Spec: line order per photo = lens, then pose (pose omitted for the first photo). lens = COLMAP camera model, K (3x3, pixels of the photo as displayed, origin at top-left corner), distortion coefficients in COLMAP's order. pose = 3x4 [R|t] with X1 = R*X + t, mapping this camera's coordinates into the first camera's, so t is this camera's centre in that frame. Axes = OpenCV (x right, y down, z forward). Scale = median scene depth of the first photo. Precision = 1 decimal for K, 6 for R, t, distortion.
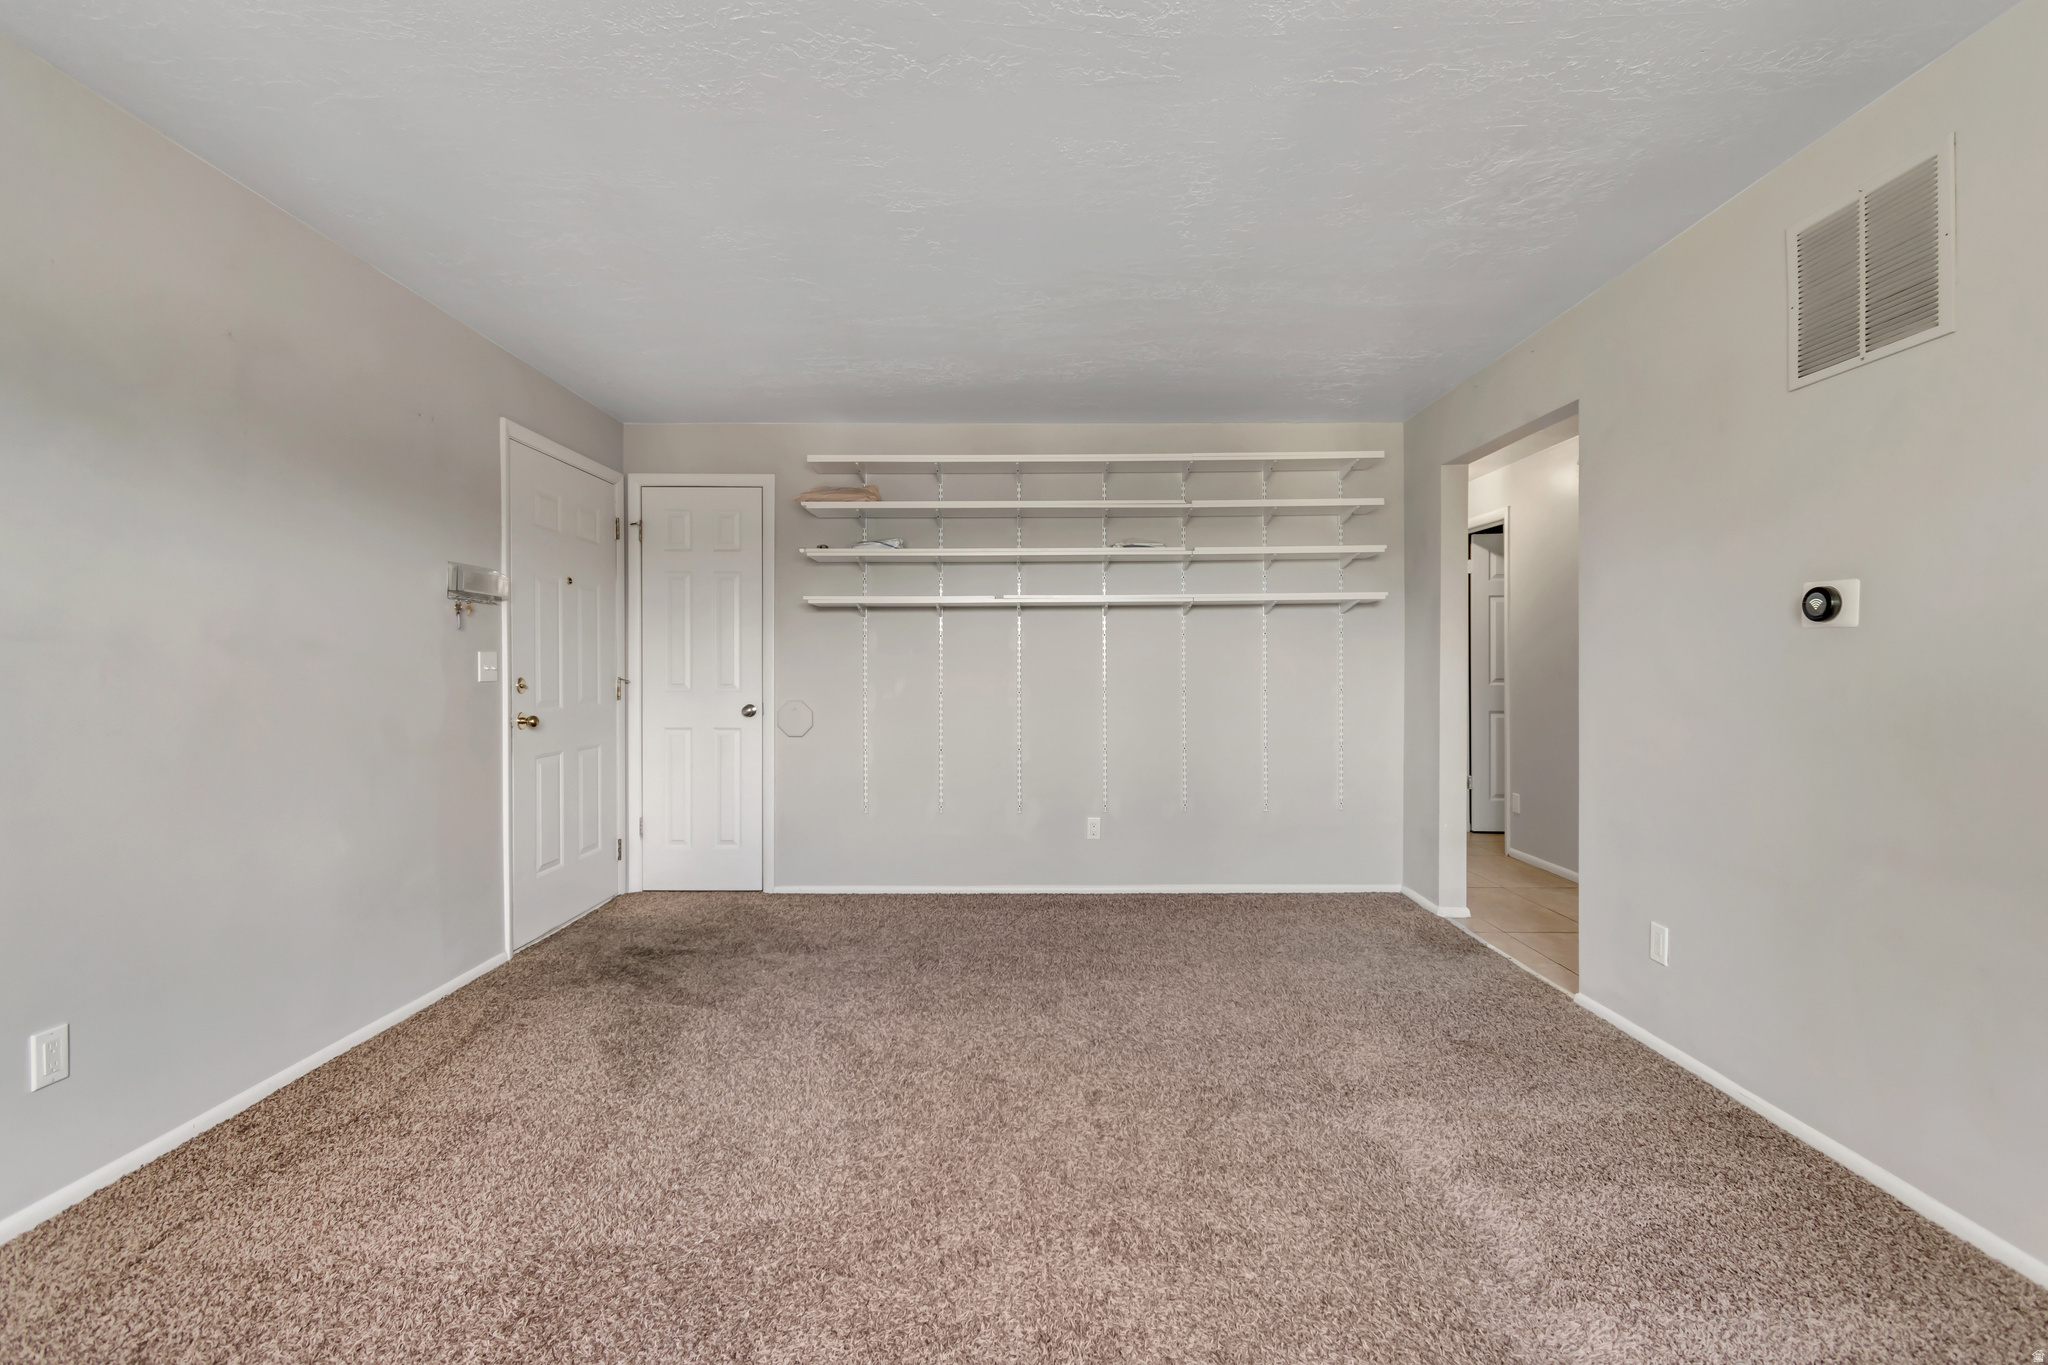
lens RADIAL K [[913.2, 0, 1025.4], [0, 913.2, 678.1], [0, 0, 1]] dist [0.005405, -0.002687]
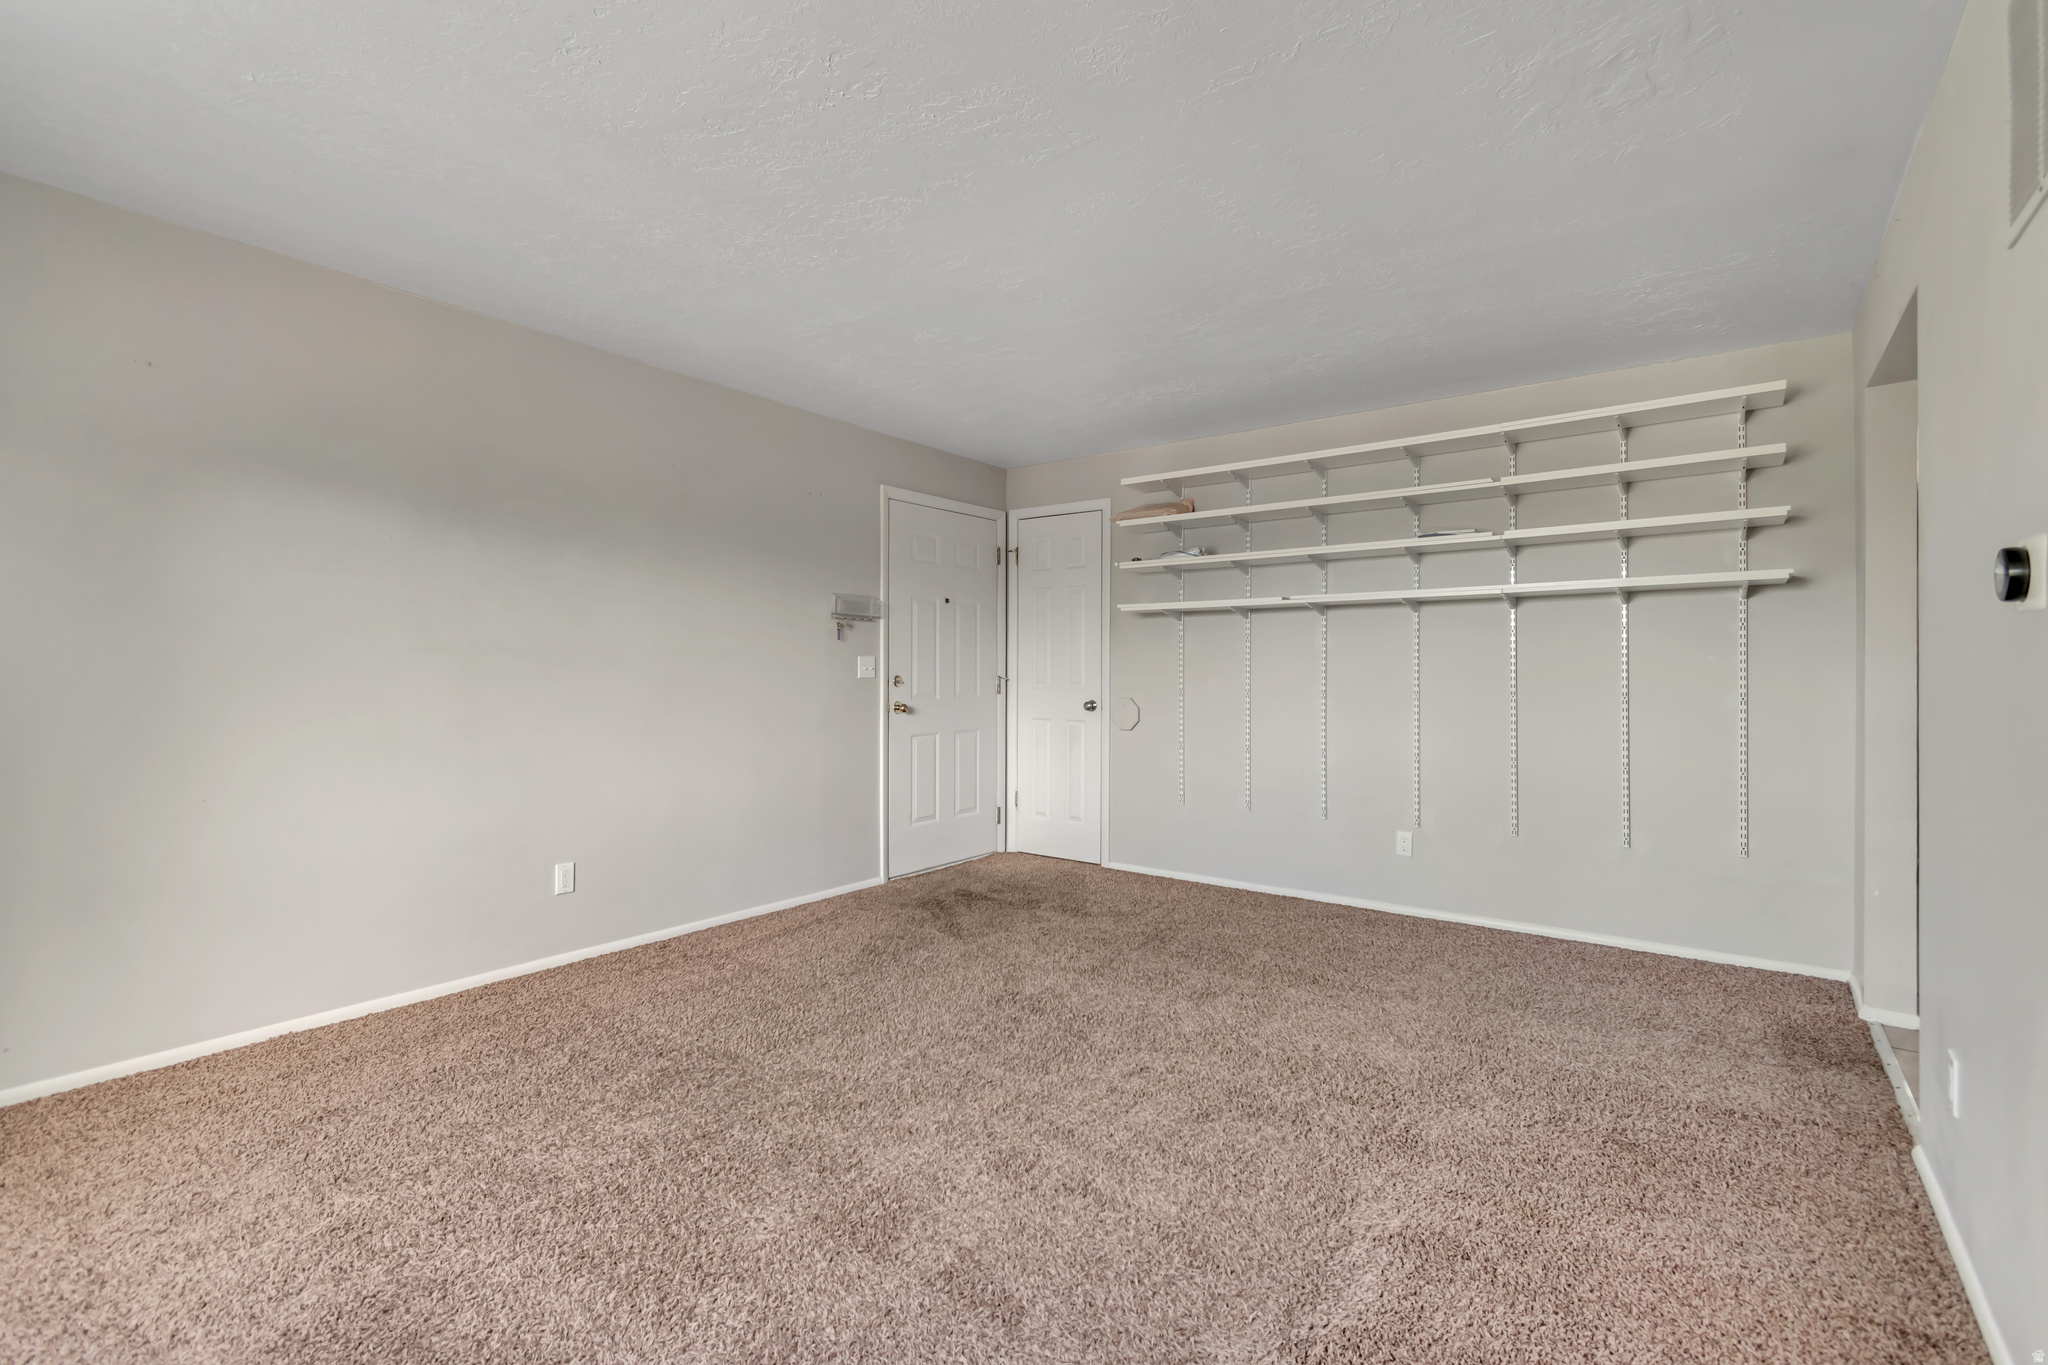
lens RADIAL K [[913.2, 0, 1022.7], [0, 913.2, 669.2], [0, 0, 1]] dist [0.005405, -0.002687]
pose [[0.800995, 0.002909, -0.598663, 0.401490], [-0.008972, 0.999934, -0.007146, -0.001662], [0.598603, 0.011095, 0.800969, 0.036654]]
